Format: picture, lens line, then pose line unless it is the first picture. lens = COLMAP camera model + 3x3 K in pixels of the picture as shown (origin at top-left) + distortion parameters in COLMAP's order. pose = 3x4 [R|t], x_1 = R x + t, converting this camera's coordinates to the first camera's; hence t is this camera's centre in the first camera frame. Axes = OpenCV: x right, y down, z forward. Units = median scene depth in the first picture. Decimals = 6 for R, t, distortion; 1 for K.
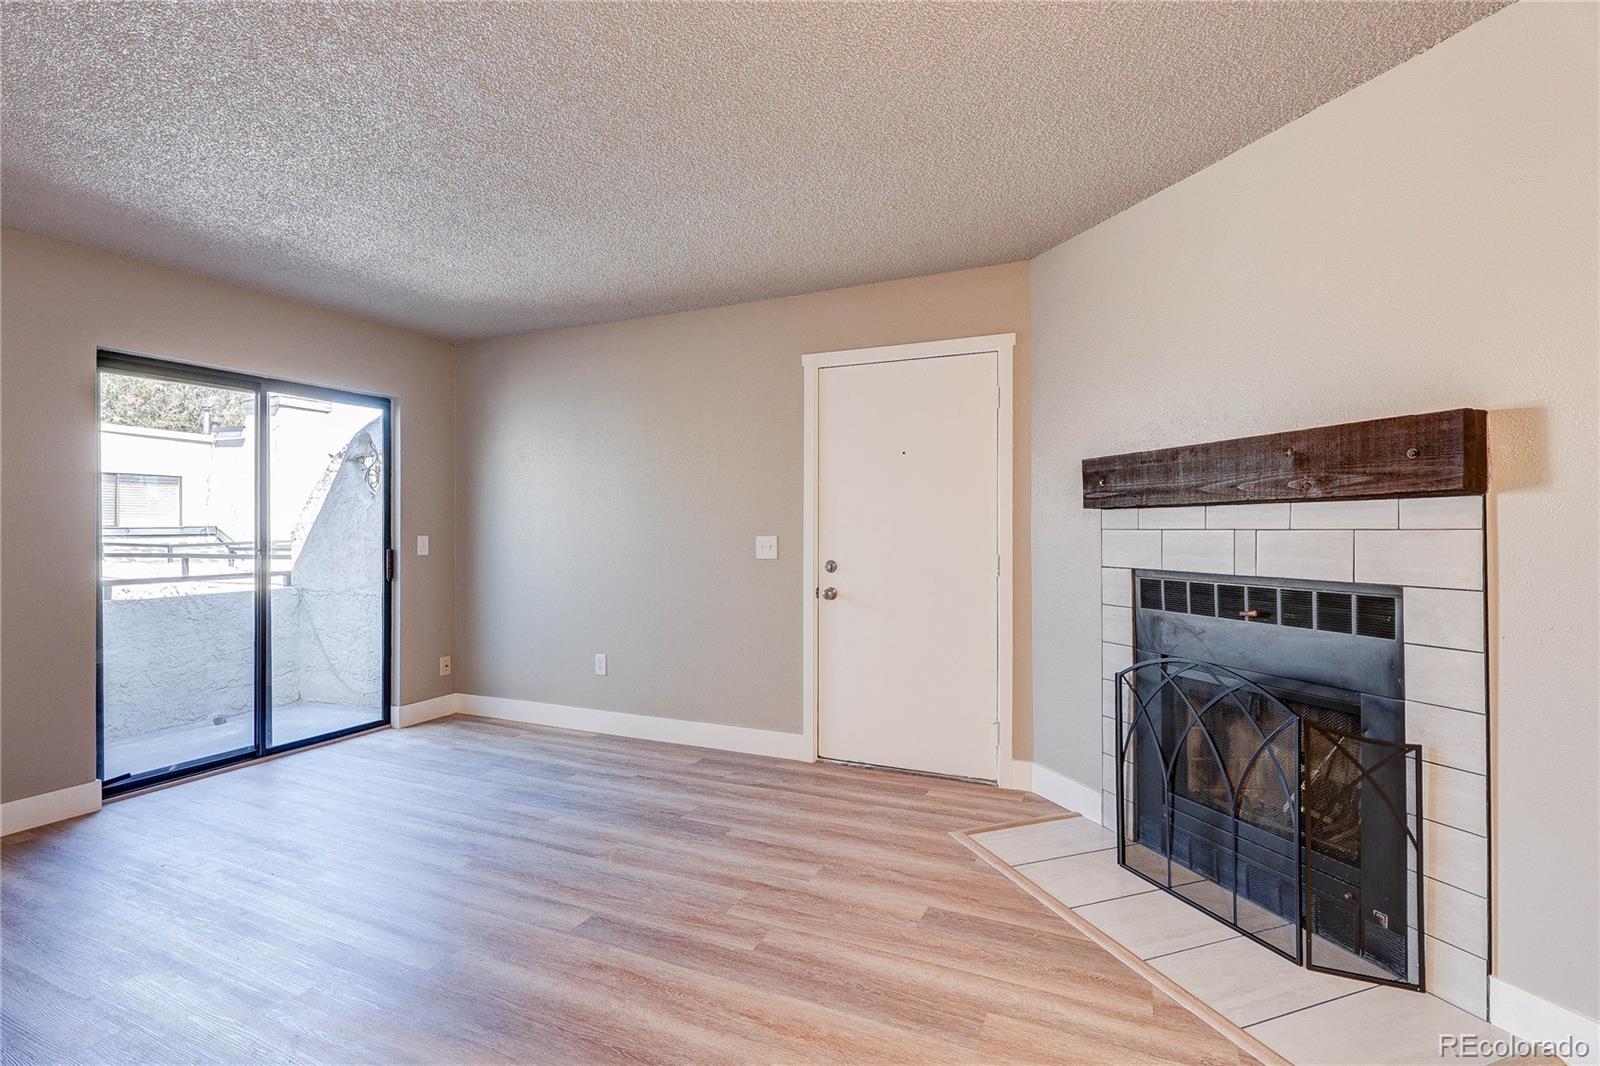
lens RADIAL K [[756.0, 0, 800.6], [0, 756.0, 522.2], [0, 0, 1]] dist [-0.002776, -0.000381]
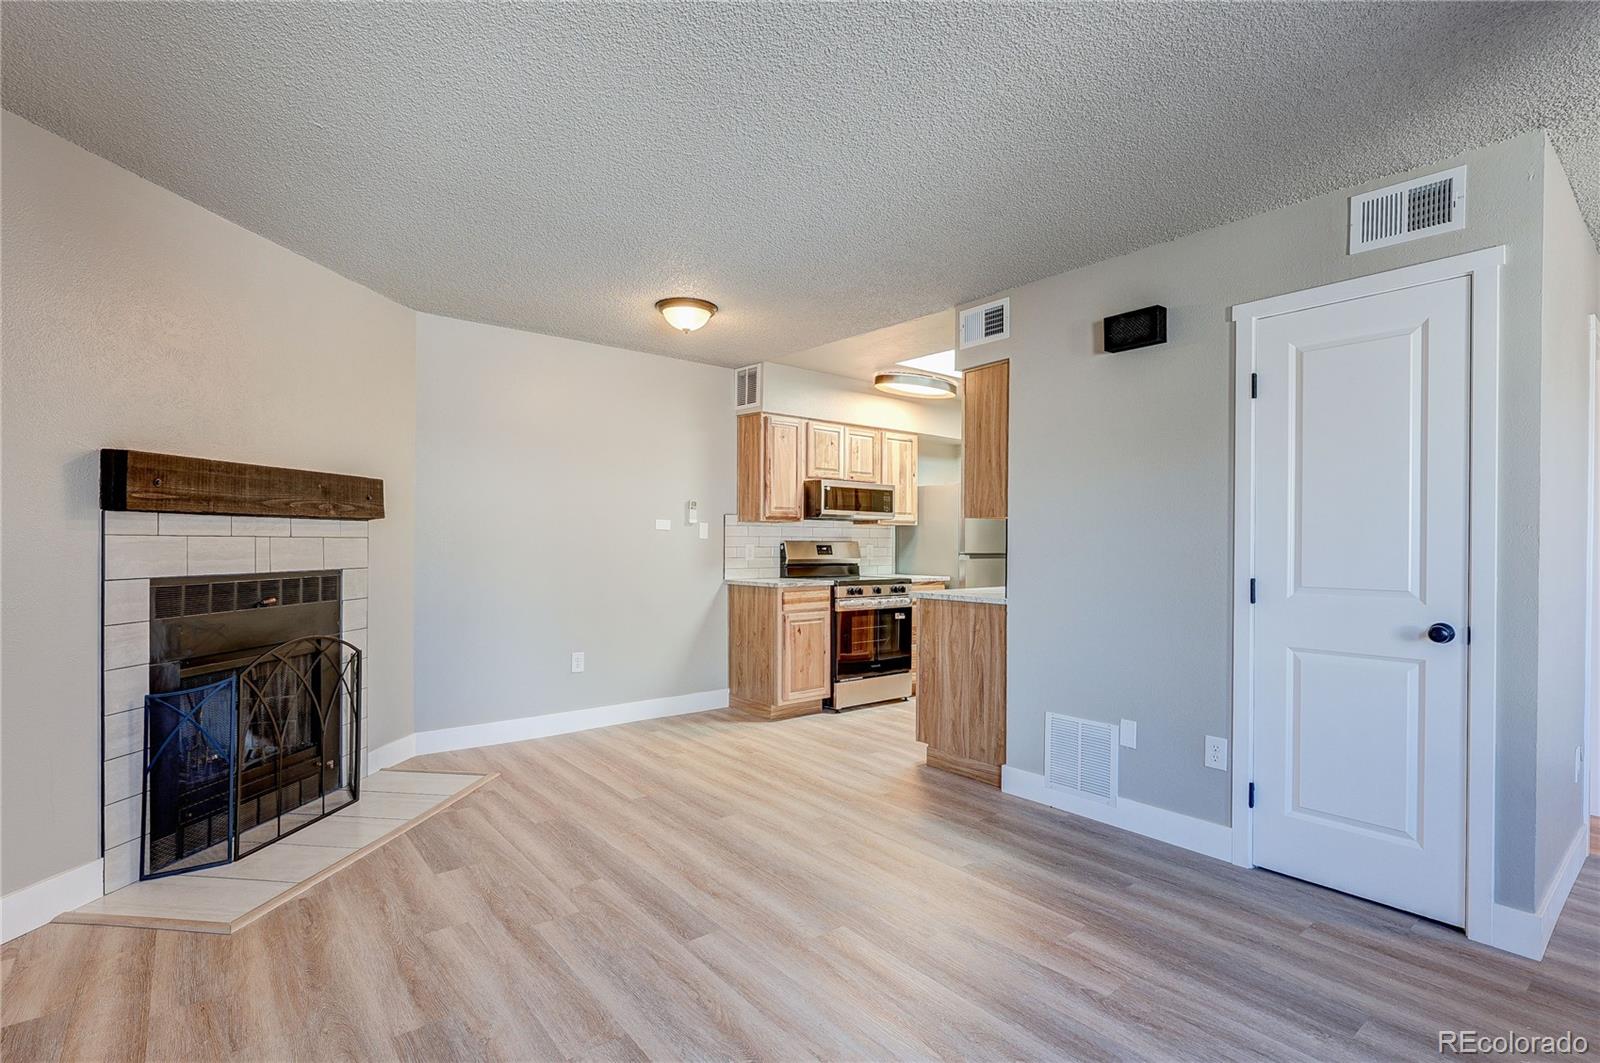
lens RADIAL K [[753.9, 0, 801.5], [0, 753.9, 549.4], [0, 0, 1]] dist [0.000067, -0.000748]
pose [[-0.894108, -0.006799, 0.447800, -0.701567], [-0.007398, 0.999973, 0.000411, 0.021138], [-0.447790, -0.002946, -0.894134, 1.520395]]
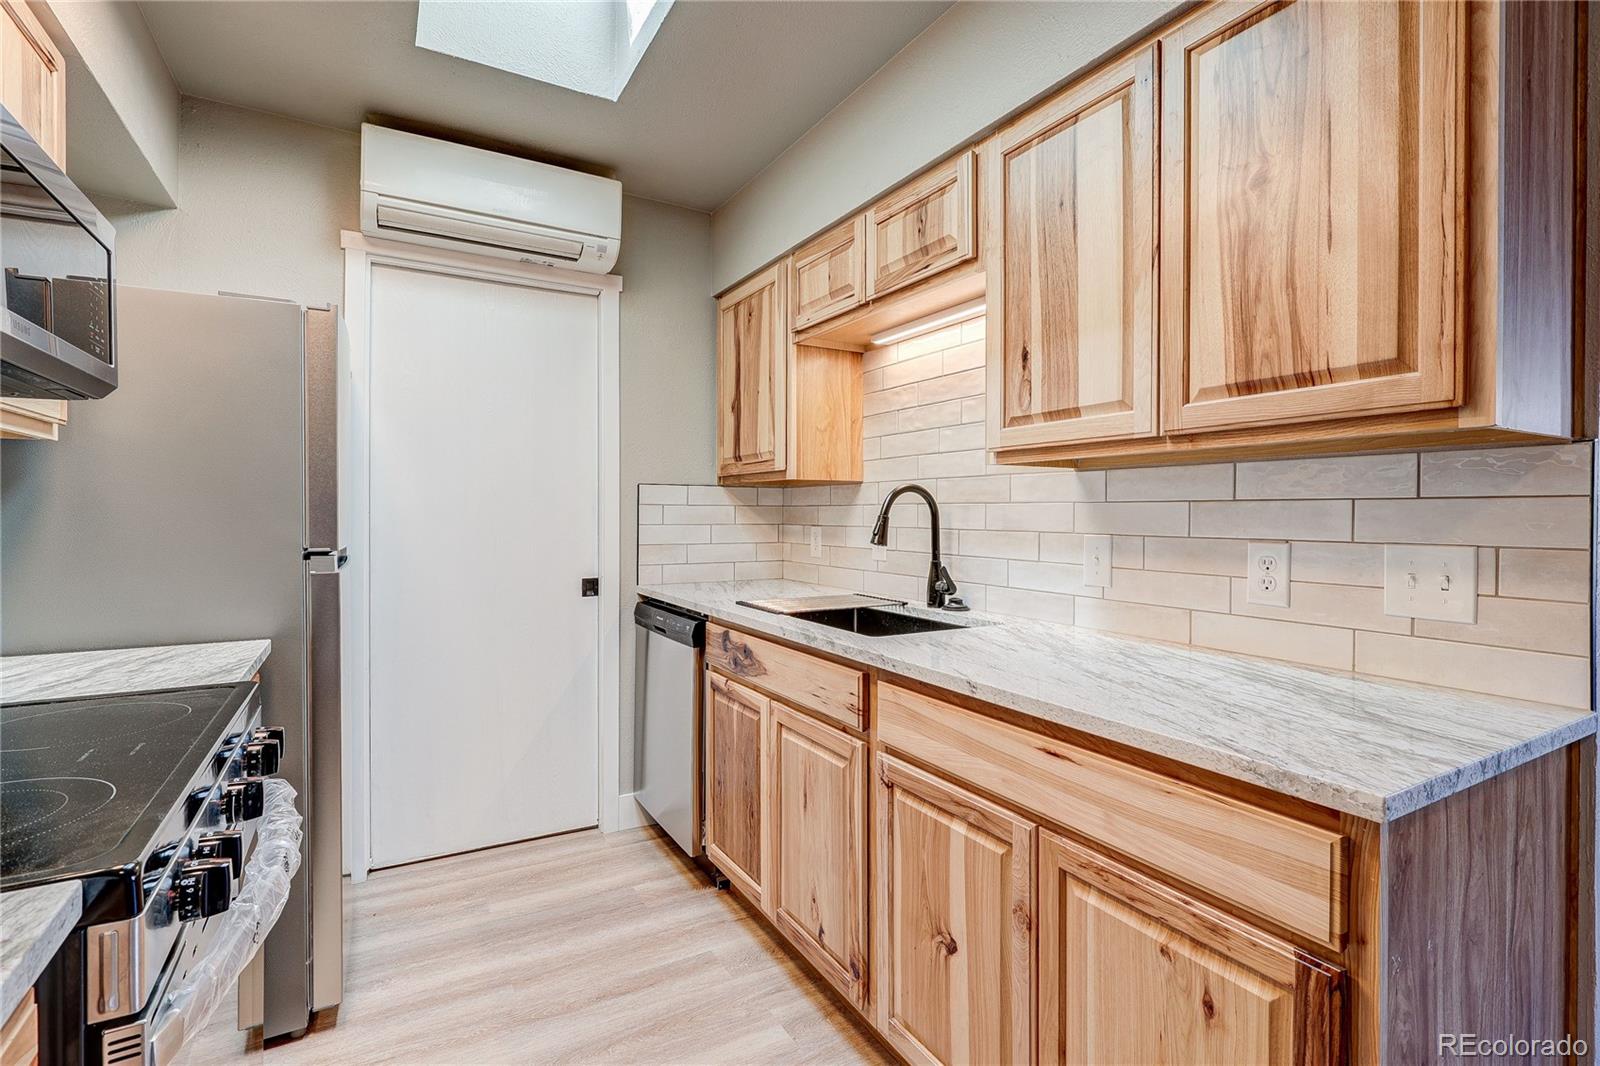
lens RADIAL K [[746.9, 0, 802.3], [0, 746.9, 518.4], [0, 0, 1]] dist [-0.003388, -0.000466]
pose [[-0.584260, 0.005377, -0.811549, 0.120220], [0.003819, 0.999985, 0.003876, 0.000970], [0.811558, -0.000834, -0.584272, 0.075536]]
